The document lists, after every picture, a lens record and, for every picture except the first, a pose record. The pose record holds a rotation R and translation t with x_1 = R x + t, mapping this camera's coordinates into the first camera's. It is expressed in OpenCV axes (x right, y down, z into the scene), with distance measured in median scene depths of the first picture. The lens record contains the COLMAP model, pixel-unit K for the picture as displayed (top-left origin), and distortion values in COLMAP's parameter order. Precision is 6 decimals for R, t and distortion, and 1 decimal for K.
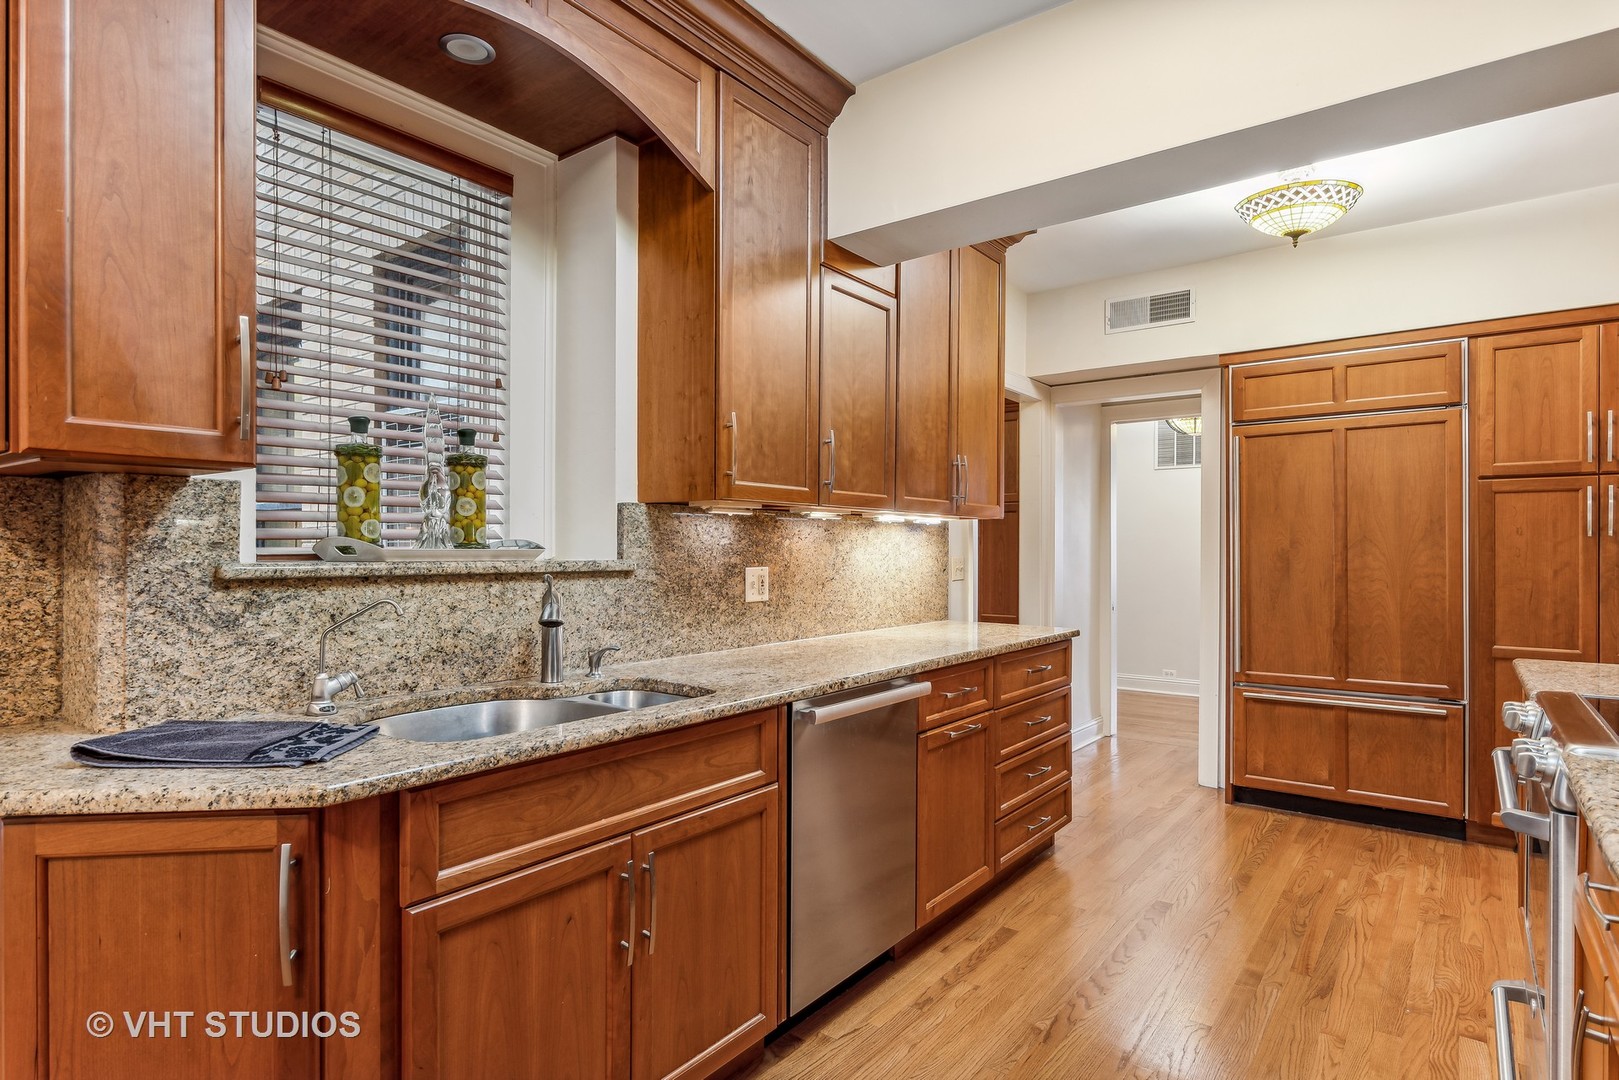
lens RADIAL K [[850.8, 0, 811.4], [0, 850.8, 554.0], [0, 0, 1]] dist [-0.000874, 0.000137]
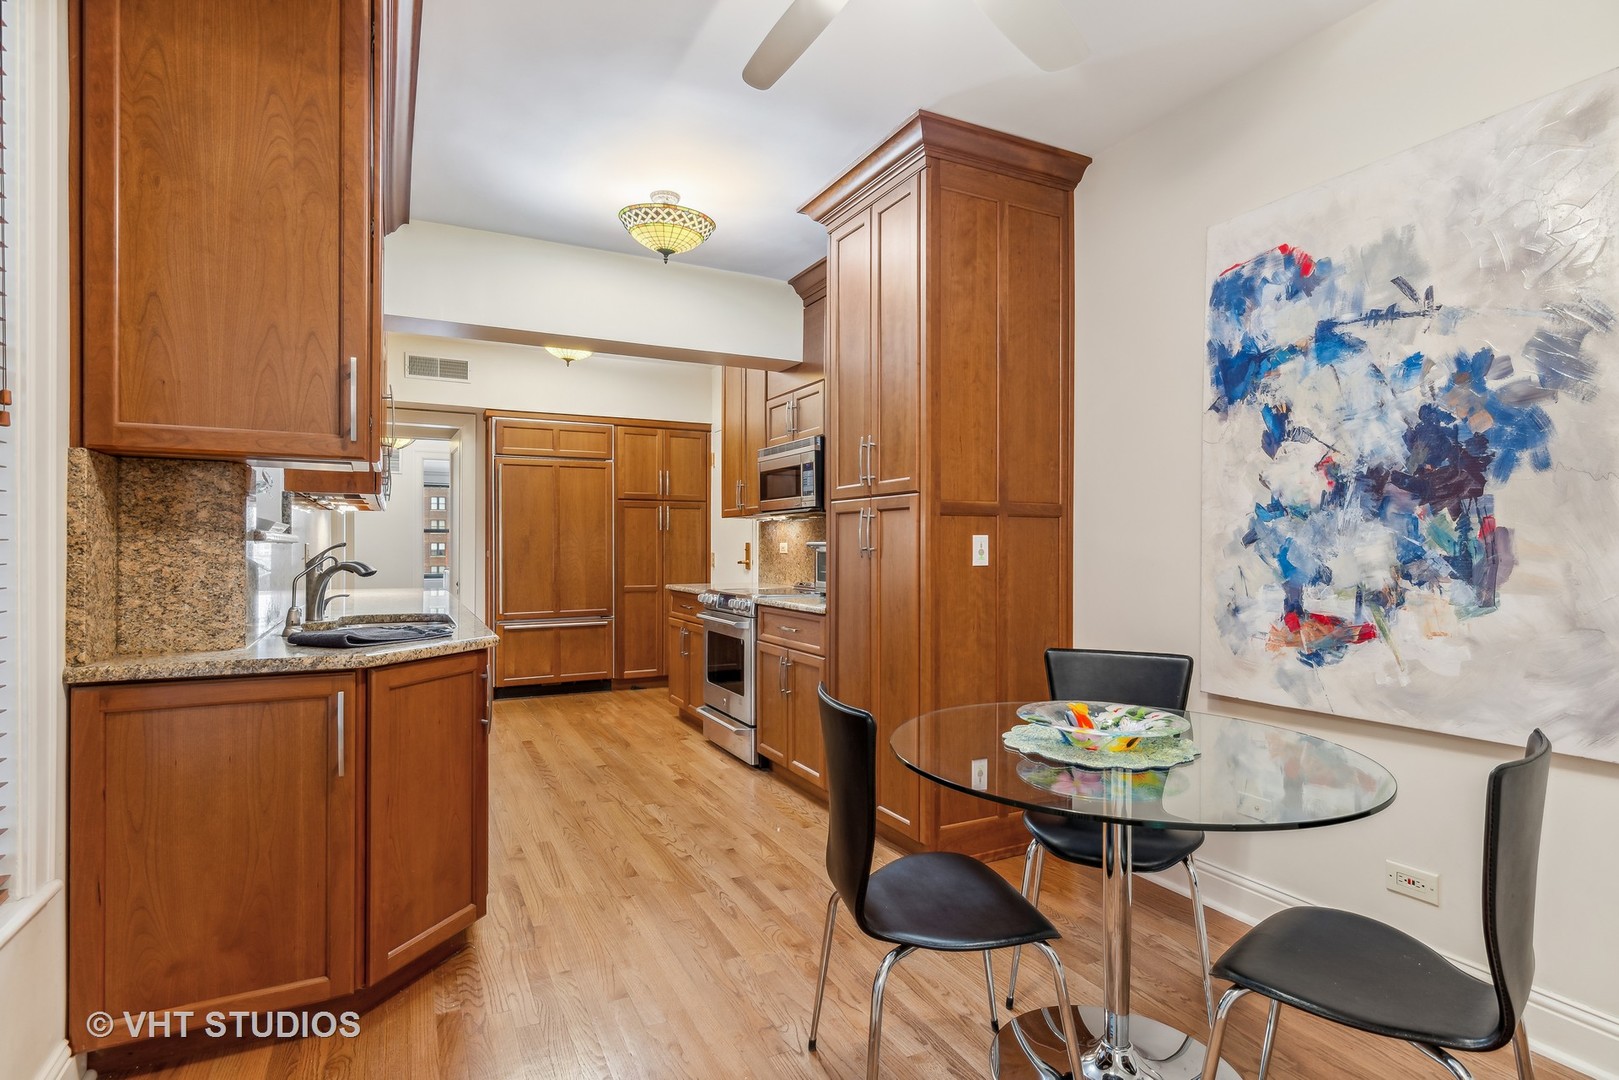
lens RADIAL K [[794.5, 0, 802.8], [0, 794.5, 545.8], [0, 0, 1]] dist [0.003007, 0.001571]
pose [[0.443522, -0.000031, 0.896264, -0.613364], [0.001370, 0.999999, -0.000643, 0.016883], [-0.896263, 0.001513, 0.443521, -0.162269]]
